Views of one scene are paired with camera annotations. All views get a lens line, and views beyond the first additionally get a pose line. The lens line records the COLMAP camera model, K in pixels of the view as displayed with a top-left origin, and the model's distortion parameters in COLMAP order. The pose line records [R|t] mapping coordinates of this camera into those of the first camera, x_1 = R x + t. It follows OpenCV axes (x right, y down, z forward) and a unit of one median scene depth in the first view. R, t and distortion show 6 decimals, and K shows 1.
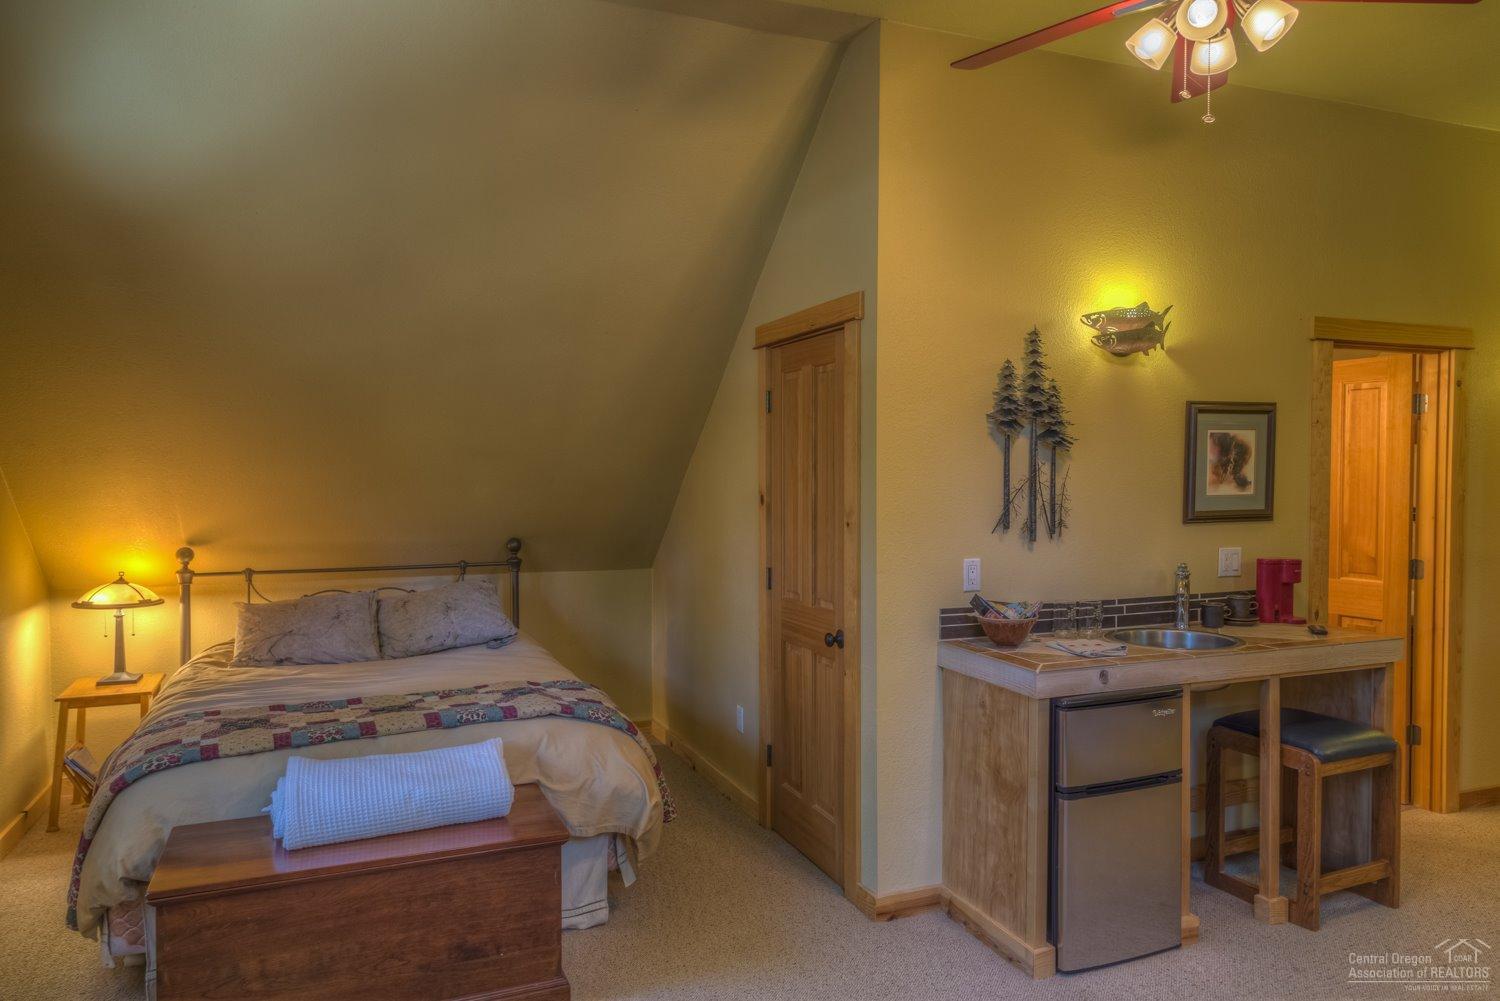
lens RADIAL K [[1022.2, 0, 753.2], [0, 1022.2, 493.3], [0, 0, 1]] dist [0.015958, 0.004756]
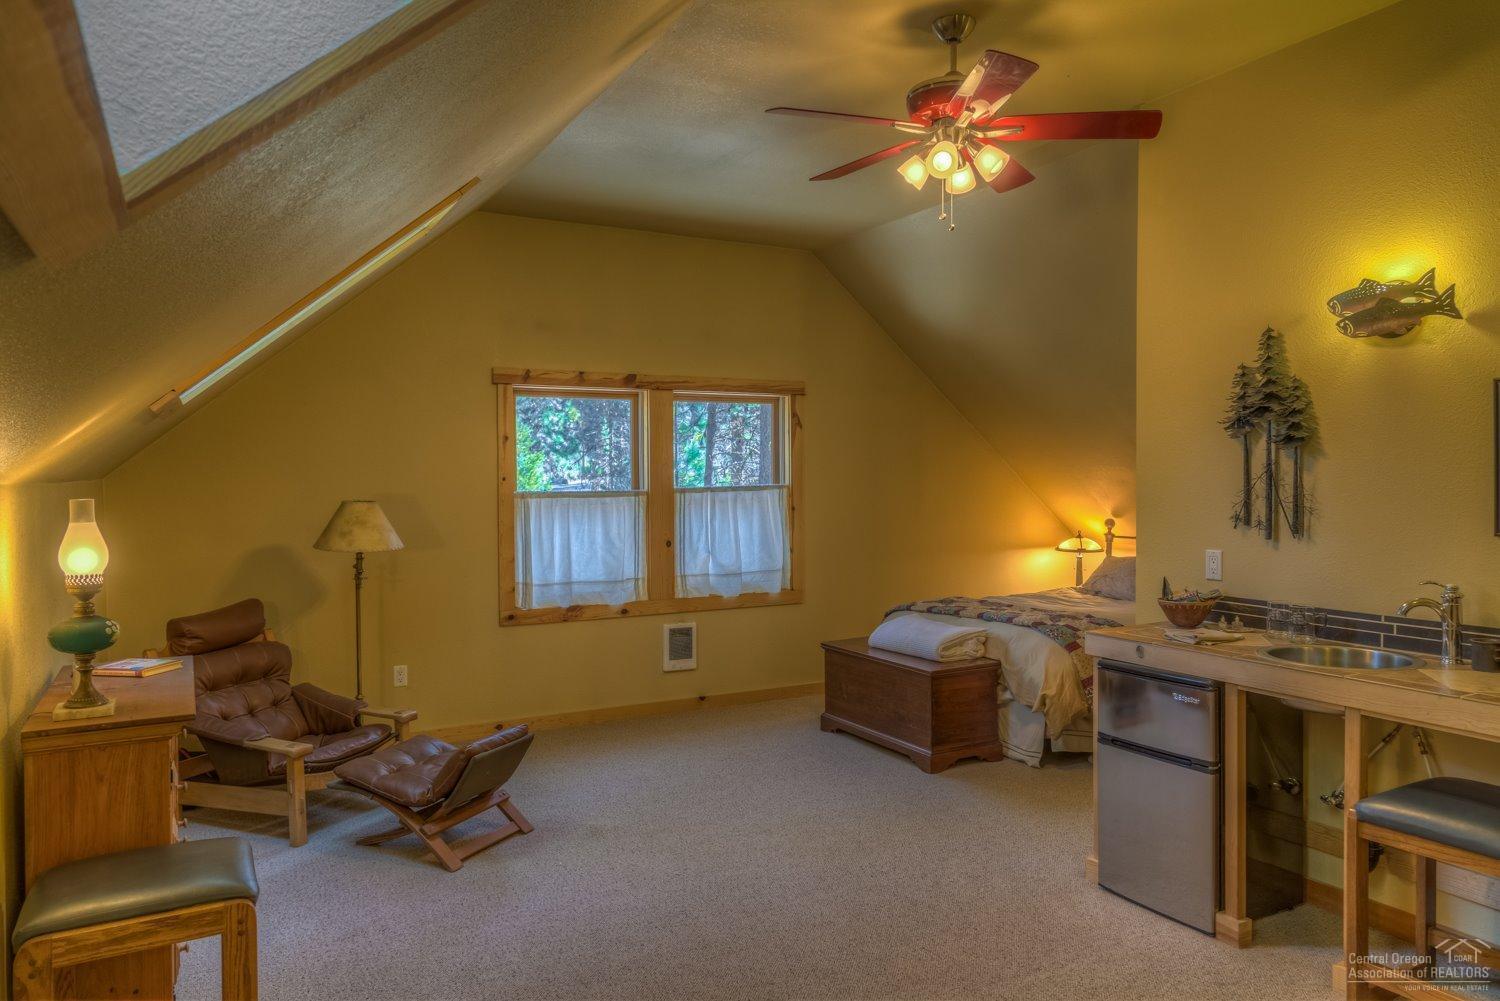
lens RADIAL K [[1022.2, 0, 752.7], [0, 1022.2, 499.3], [0, 0, 1]] dist [0.015958, 0.004756]
pose [[0.111846, 0.027542, -0.993344, 1.205095], [-0.016160, 0.999534, 0.025894, -0.010179], [0.993594, 0.013156, 0.112239, 0.375347]]
